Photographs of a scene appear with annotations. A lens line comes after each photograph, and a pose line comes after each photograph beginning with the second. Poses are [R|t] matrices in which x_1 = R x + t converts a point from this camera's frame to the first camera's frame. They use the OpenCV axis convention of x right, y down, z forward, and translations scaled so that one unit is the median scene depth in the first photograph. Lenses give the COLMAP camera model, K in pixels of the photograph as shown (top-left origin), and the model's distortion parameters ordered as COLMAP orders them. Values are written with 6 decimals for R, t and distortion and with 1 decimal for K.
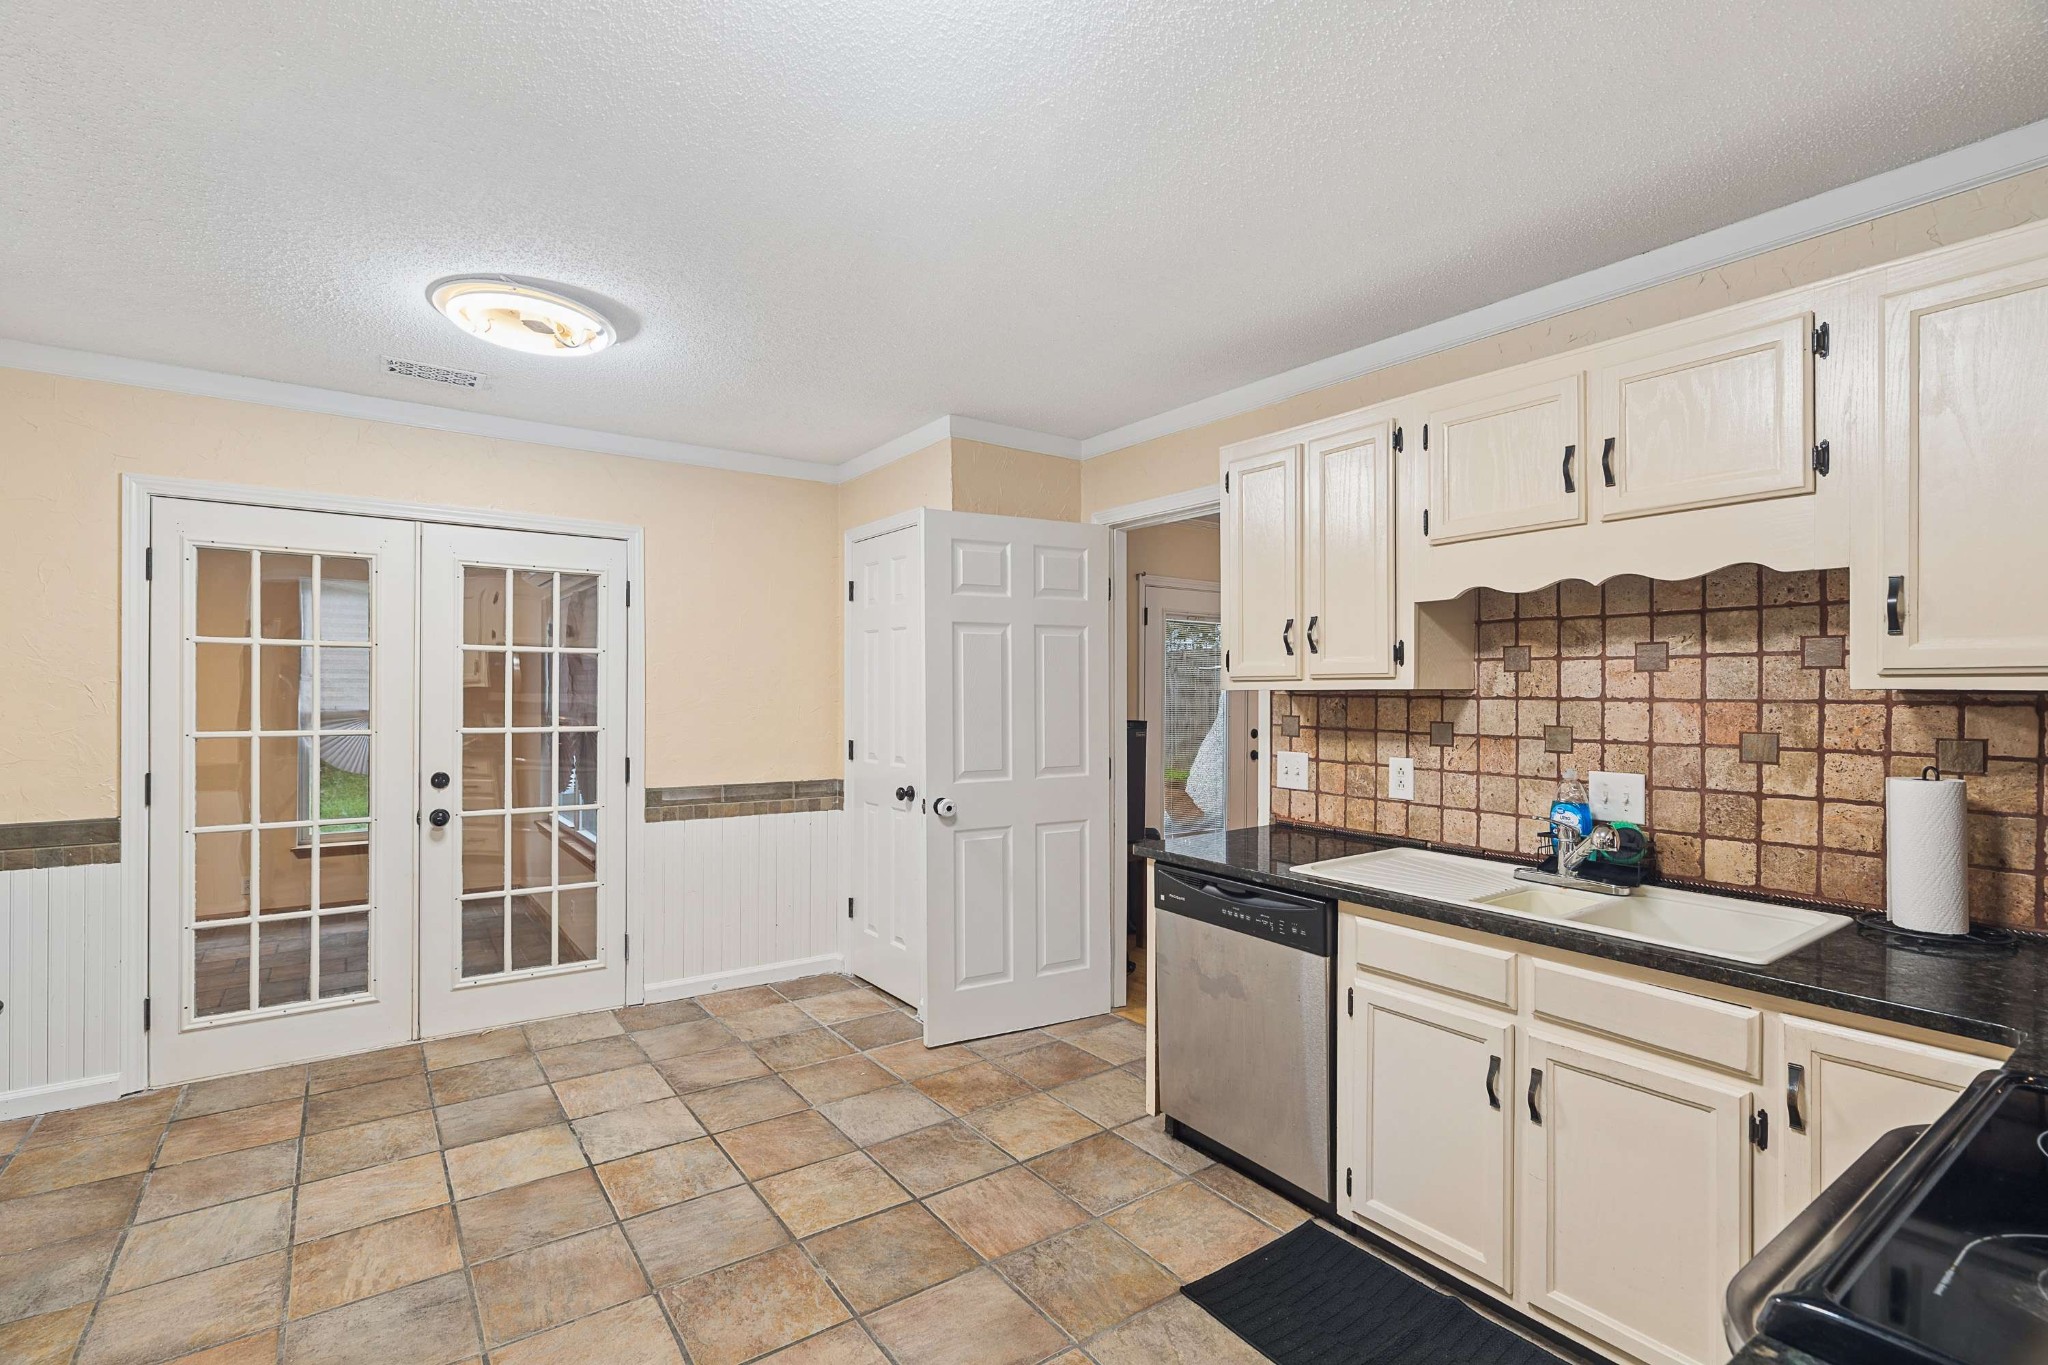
lens RADIAL K [[942.5, 0, 1024.6], [0, 942.5, 693.2], [0, 0, 1]] dist [-0.001241, 0.000612]
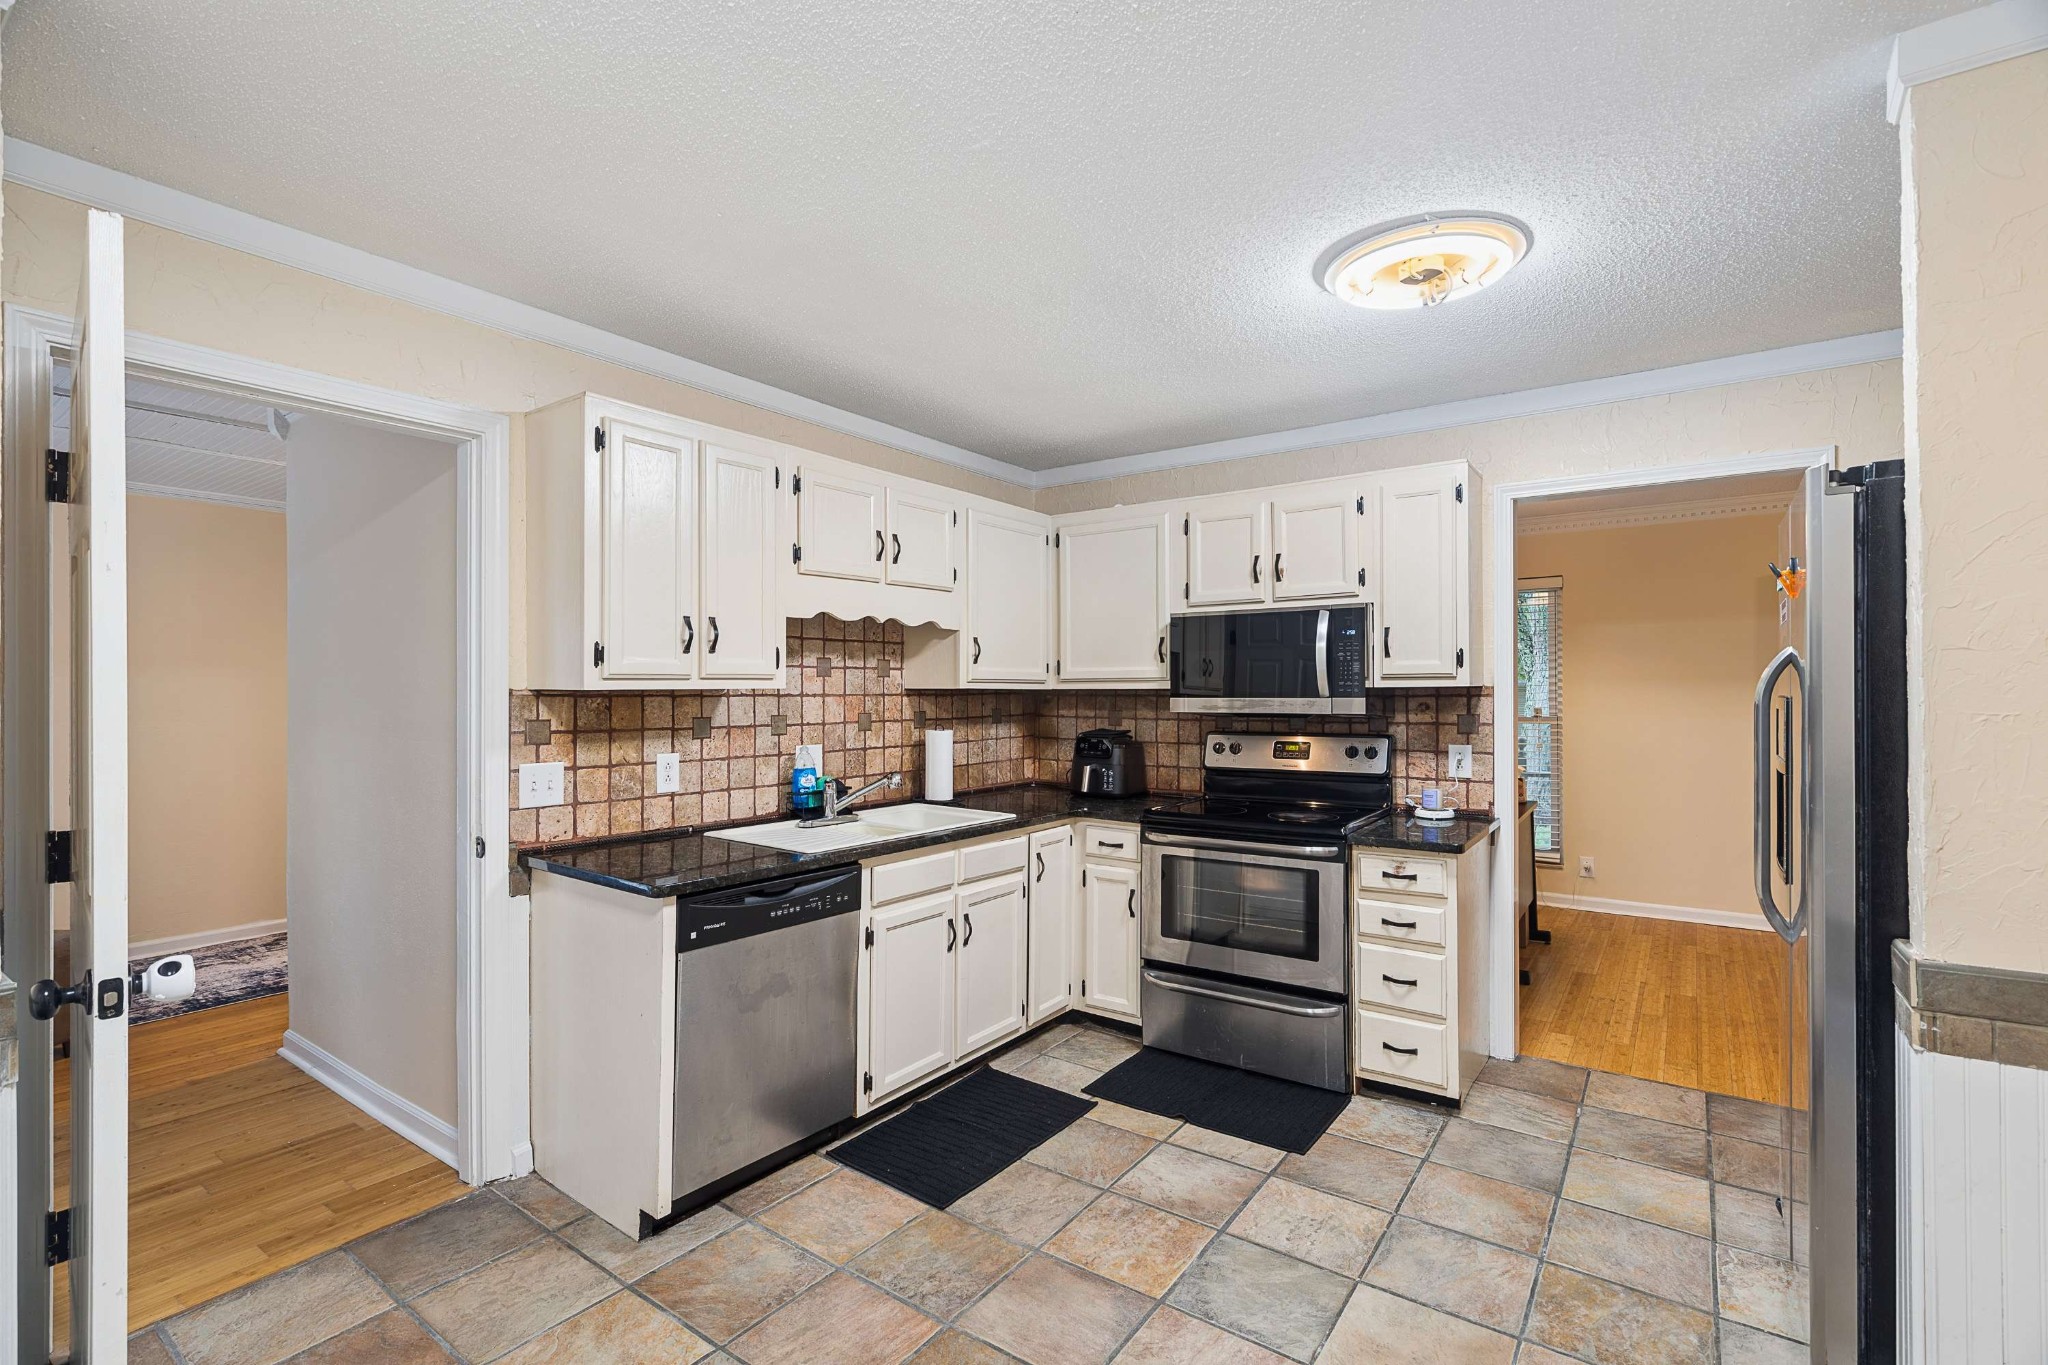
lens RADIAL K [[937.7, 0, 1024.0], [0, 937.7, 682.5], [0, 0, 1]] dist [-0.000801, 0.000011]
pose [[-0.318623, 0.004173, 0.947872, -0.688991], [0.003029, 0.999990, -0.003385, -0.005783], [-0.947877, 0.001792, -0.318632, 0.913047]]
